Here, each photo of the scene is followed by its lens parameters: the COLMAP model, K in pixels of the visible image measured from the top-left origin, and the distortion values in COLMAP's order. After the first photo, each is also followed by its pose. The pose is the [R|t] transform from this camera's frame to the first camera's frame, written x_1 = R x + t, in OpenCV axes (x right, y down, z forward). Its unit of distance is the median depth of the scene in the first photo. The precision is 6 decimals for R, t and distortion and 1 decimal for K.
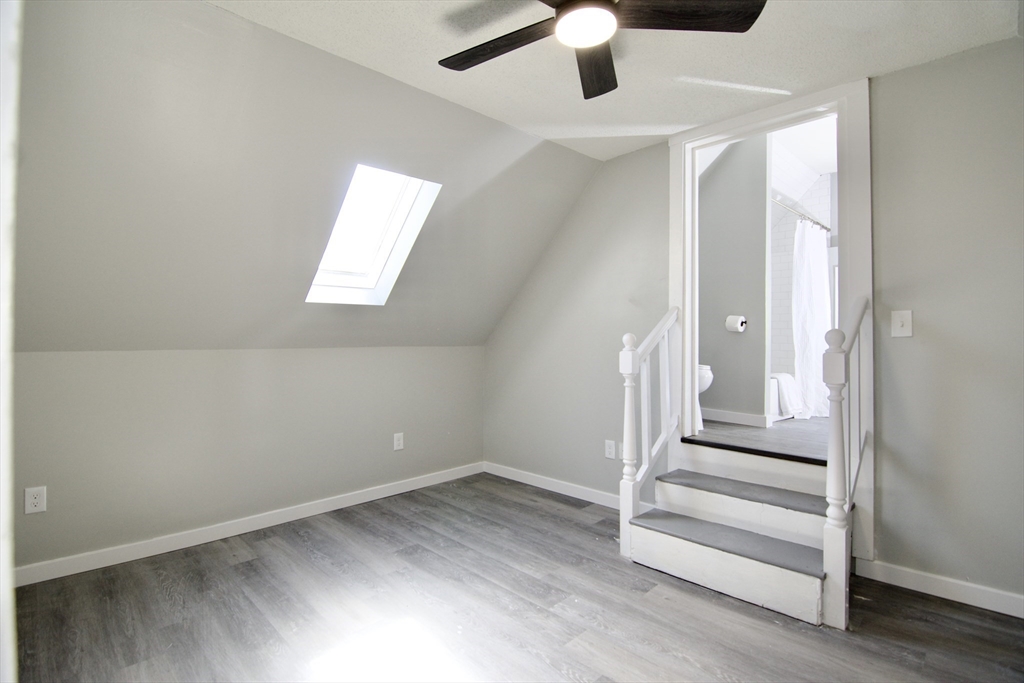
lens RADIAL K [[515.3, 0, 514.9], [0, 515.3, 338.5], [0, 0, 1]] dist [-0.008513, -0.009037]
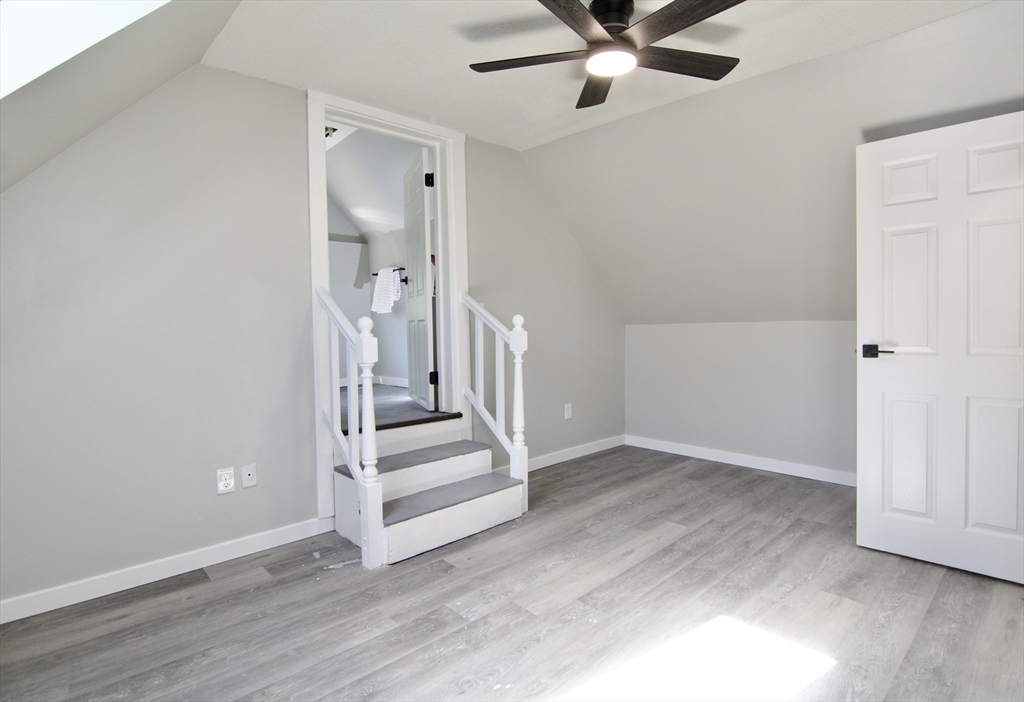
lens RADIAL K [[521.4, 0, 536.6], [0, 521.4, 349.4], [0, 0, 1]] dist [-0.007522, -0.007653]
pose [[0.011383, -0.049296, 0.998719, -0.668323], [0.025740, 0.998468, 0.048990, 0.009474], [-0.999604, 0.025149, 0.012634, 0.705912]]
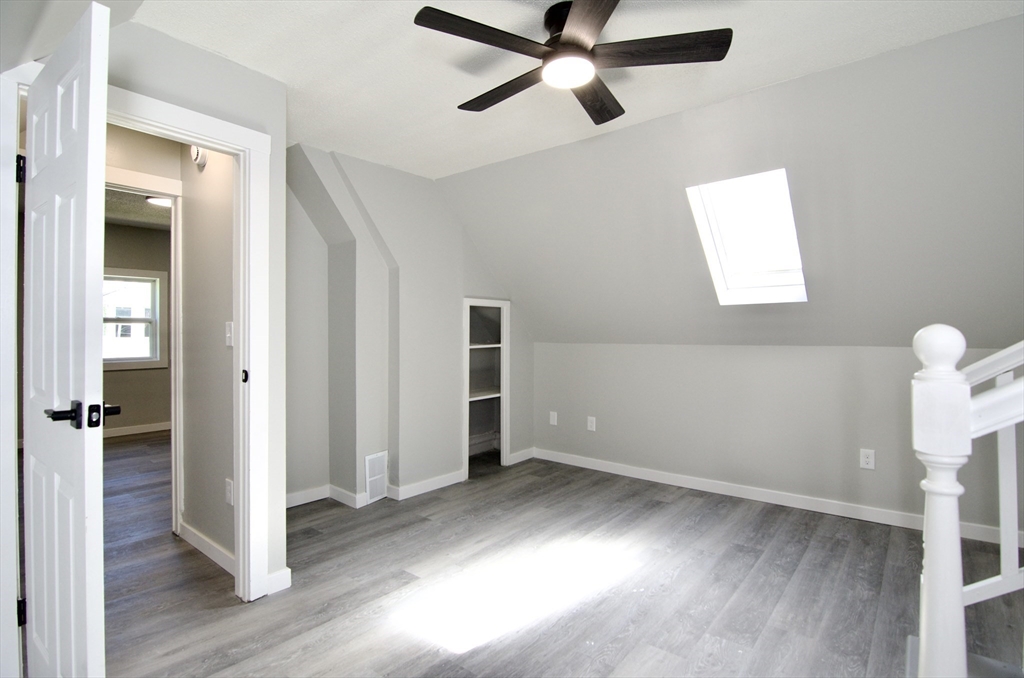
lens RADIAL K [[515.3, 0, 513.4], [0, 515.3, 333.5], [0, 0, 1]] dist [-0.008513, -0.009037]
pose [[0.099313, -0.000473, -0.995056, 0.769955], [-0.009444, 0.999954, -0.001418, -0.002672], [0.995011, 0.009538, 0.099304, 0.459803]]
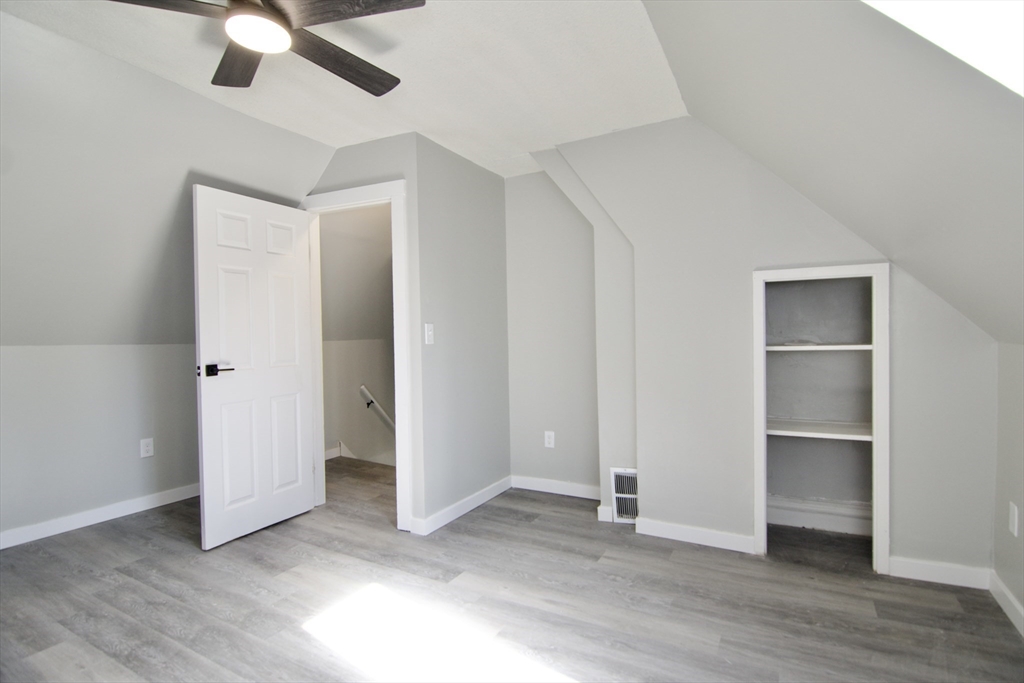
lens RADIAL K [[515.3, 0, 501.6], [0, 515.3, 339.6], [0, 0, 1]] dist [-0.008513, -0.009037]
pose [[-0.964828, 0.015993, -0.262394, -0.030502], [0.010292, 0.999680, 0.023087, -0.006213], [0.262680, 0.019574, -0.964684, 1.269547]]
